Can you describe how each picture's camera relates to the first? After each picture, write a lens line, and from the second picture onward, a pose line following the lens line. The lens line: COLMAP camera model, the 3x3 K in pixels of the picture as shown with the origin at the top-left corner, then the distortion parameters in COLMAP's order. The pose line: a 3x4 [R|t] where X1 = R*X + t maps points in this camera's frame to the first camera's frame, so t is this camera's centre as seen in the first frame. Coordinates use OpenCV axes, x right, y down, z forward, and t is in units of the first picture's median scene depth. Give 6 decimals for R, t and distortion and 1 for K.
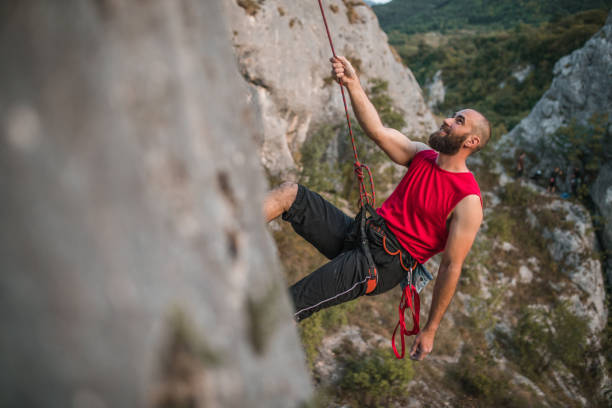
lens RADIAL K [[580.4, 0, 306.0], [0, 580.4, 204.0], [0, 0, 1]] dist [-0.072493, 0.111501]
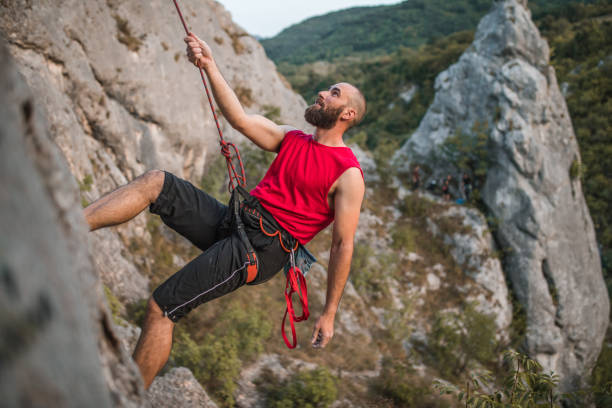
lens RADIAL K [[580.4, 0, 306.0], [0, 580.4, 204.0], [0, 0, 1]] dist [-0.072493, 0.111501]
pose [[0.981180, -0.105764, 0.161555, 0.005411], [0.114734, 0.992273, -0.047220, 0.007916], [-0.155312, 0.064868, 0.985733, 0.005965]]
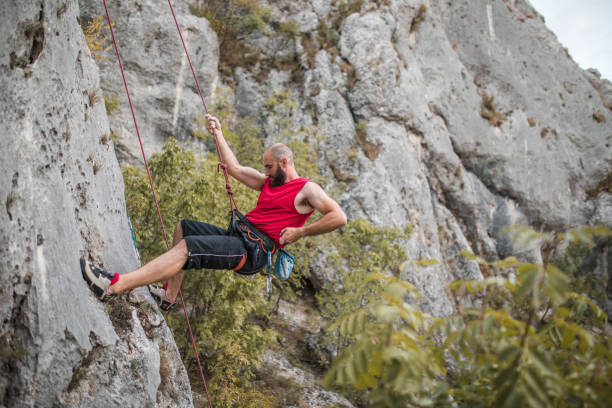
lens RADIAL K [[580.4, 0, 306.0], [0, 580.4, 204.0], [0, 0, 1]] dist [-0.072493, 0.111501]
pose [[0.883147, -0.031889, -0.468011, 0.061237], [-0.083706, 0.970962, -0.224114, 0.041344], [0.461567, 0.237101, 0.854833, 0.030067]]
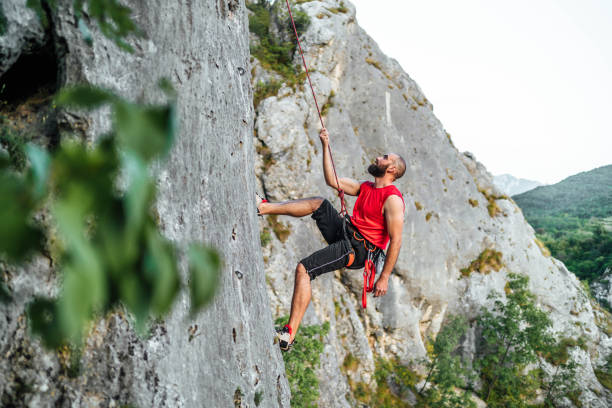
lens RADIAL K [[610.6, 0, 304.5], [0, 610.6, 204.8], [0, 0, 1]] dist [0.069162, 0.257216]
pose [[0.968087, 0.025940, -0.249267, 0.030831], [-0.097768, 0.954911, -0.280331, 0.001275], [0.230756, 0.295755, 0.926974, -0.084006]]
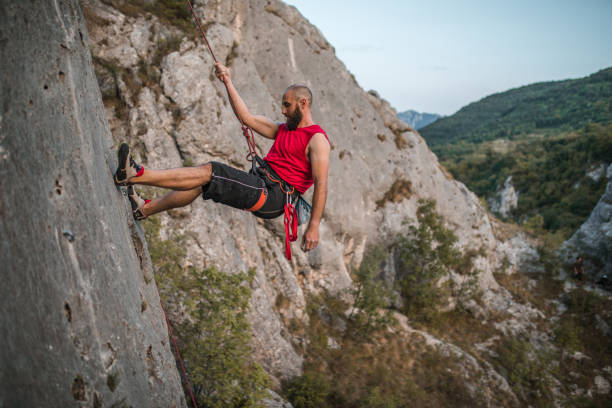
lens RADIAL K [[580.4, 0, 306.0], [0, 580.4, 204.0], [0, 0, 1]] dist [-0.072493, 0.111501]
pose [[0.989489, -0.071404, -0.125749, 0.036276], [0.045077, 0.978563, -0.200956, -0.002777], [0.137402, 0.193175, 0.971496, -0.058232]]
